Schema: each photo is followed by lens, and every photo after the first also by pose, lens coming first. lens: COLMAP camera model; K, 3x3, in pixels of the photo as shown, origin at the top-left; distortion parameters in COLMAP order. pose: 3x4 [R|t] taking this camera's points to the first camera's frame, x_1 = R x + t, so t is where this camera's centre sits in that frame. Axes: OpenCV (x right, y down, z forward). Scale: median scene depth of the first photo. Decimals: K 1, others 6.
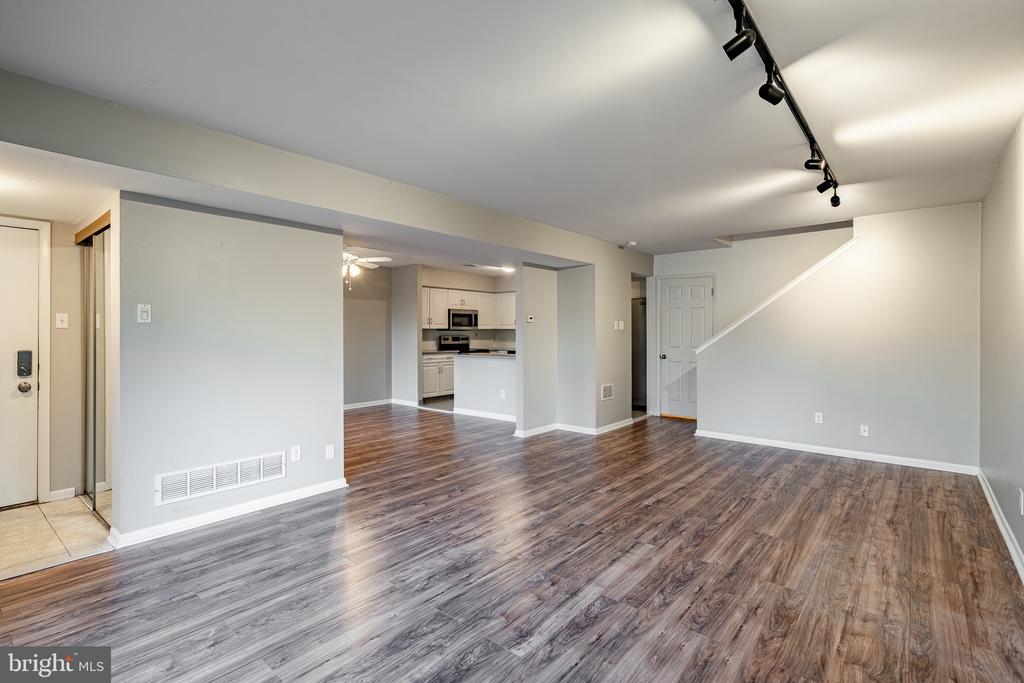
lens RADIAL K [[482.4, 0, 512.5], [0, 482.4, 334.7], [0, 0, 1]] dist [-0.002058, -0.000349]
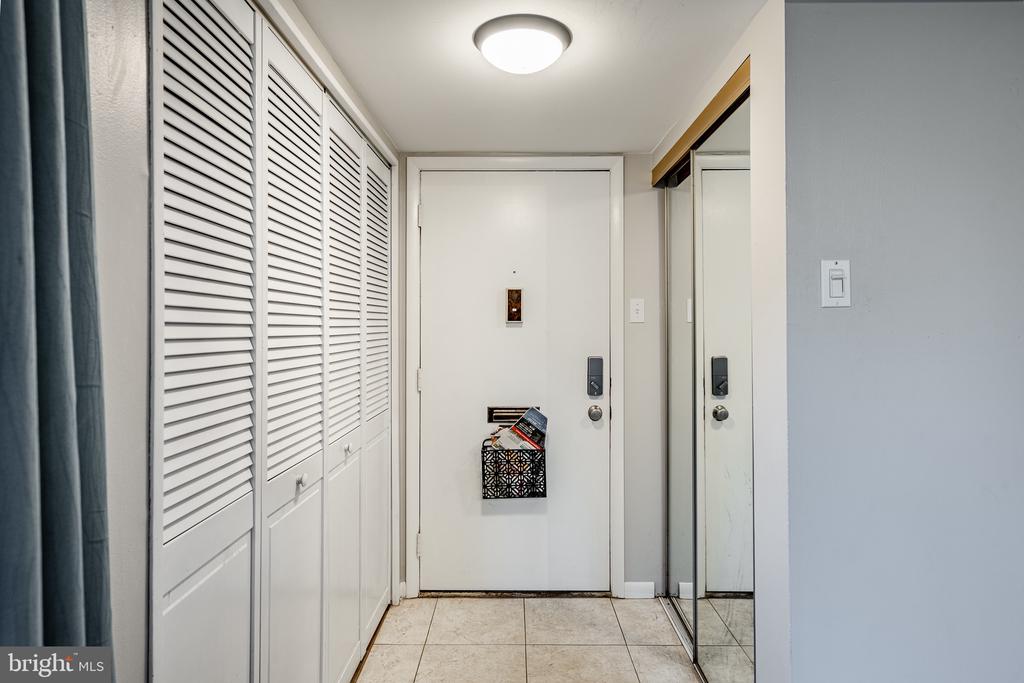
lens RADIAL K [[590.8, 0, 512.5], [0, 590.8, 337.9], [0, 0, 1]] dist [-0.000196, 0.000005]
pose [[0.631951, 0.009981, -0.774944, -0.457722], [0.002880, 0.999880, 0.015227, -0.005752], [0.775003, -0.011854, 0.631846, 0.401268]]
